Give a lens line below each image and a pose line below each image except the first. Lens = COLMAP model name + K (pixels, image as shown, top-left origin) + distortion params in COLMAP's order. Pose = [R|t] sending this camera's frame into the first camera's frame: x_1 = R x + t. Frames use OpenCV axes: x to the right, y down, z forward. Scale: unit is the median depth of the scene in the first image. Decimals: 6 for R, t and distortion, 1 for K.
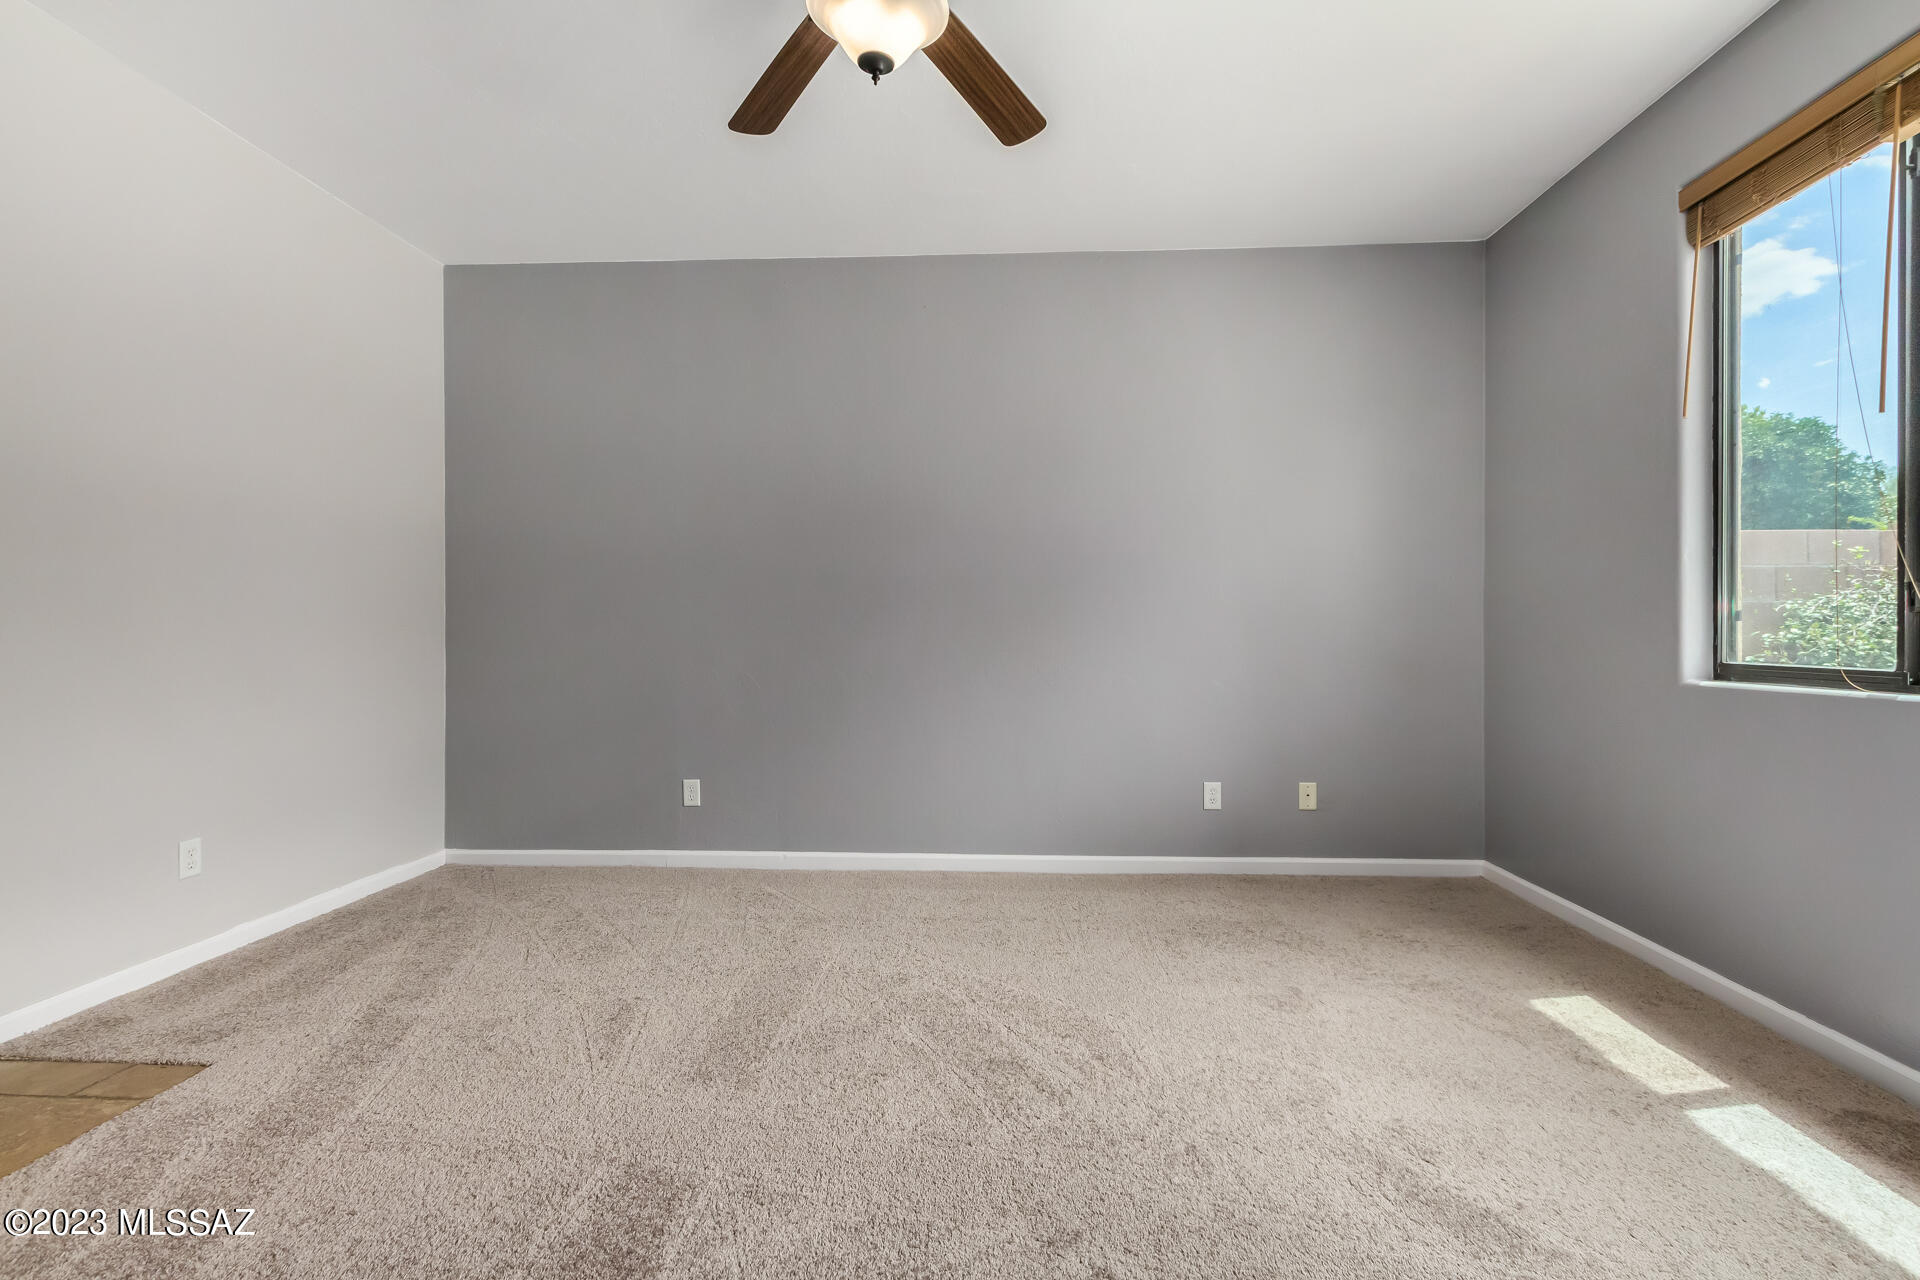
lens RADIAL K [[890.5, 0, 966.2], [0, 890.5, 634.2], [0, 0, 1]] dist [0.017229, -0.008548]
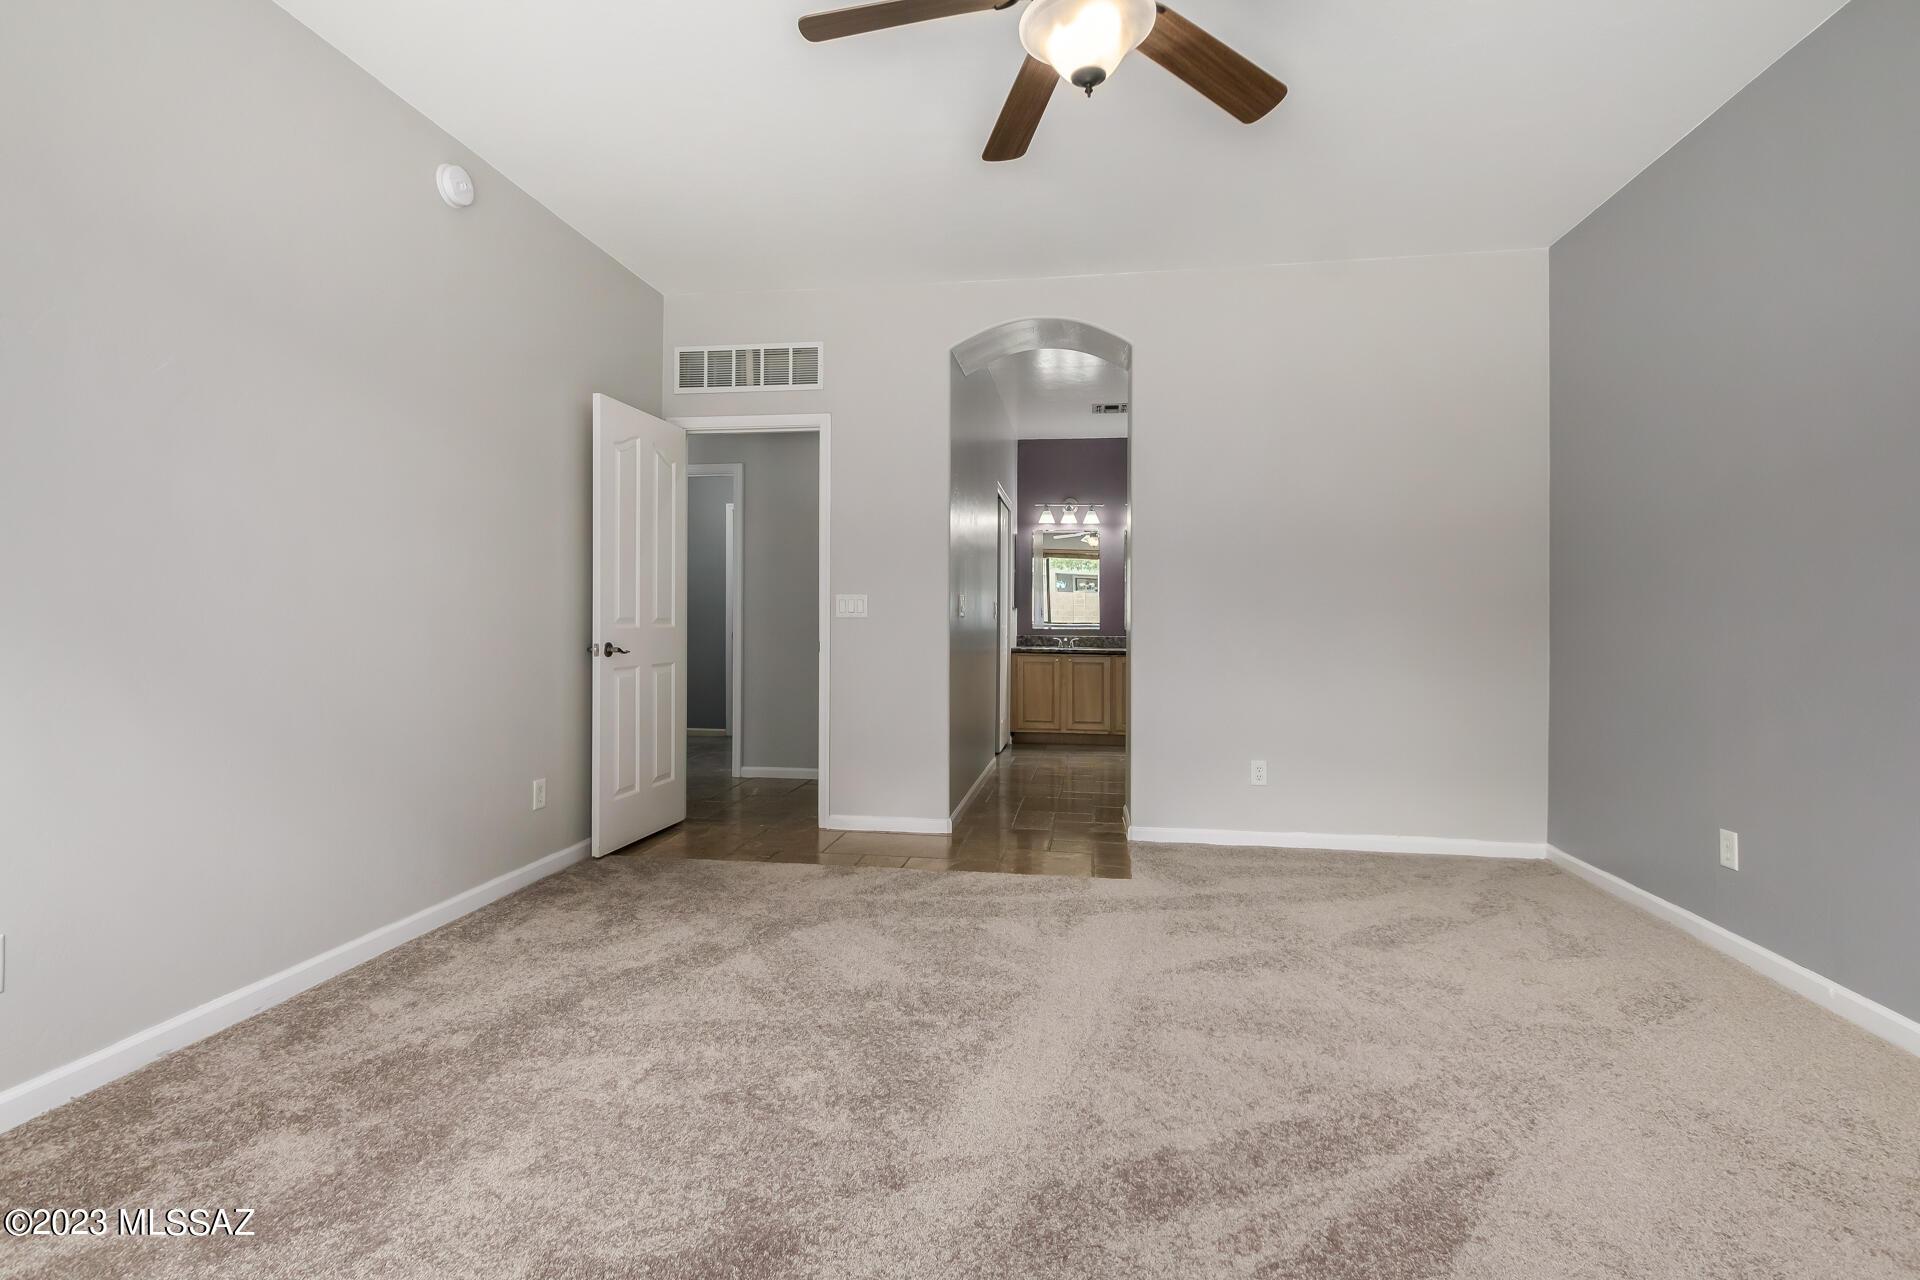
lens RADIAL K [[890.5, 0, 966.2], [0, 890.5, 634.2], [0, 0, 1]] dist [0.017229, -0.008548]
pose [[-0.093014, 0.022256, -0.995416, 0.666384], [-0.007659, 0.999705, 0.023068, -0.010774], [0.995635, 0.009770, -0.092816, 0.669345]]
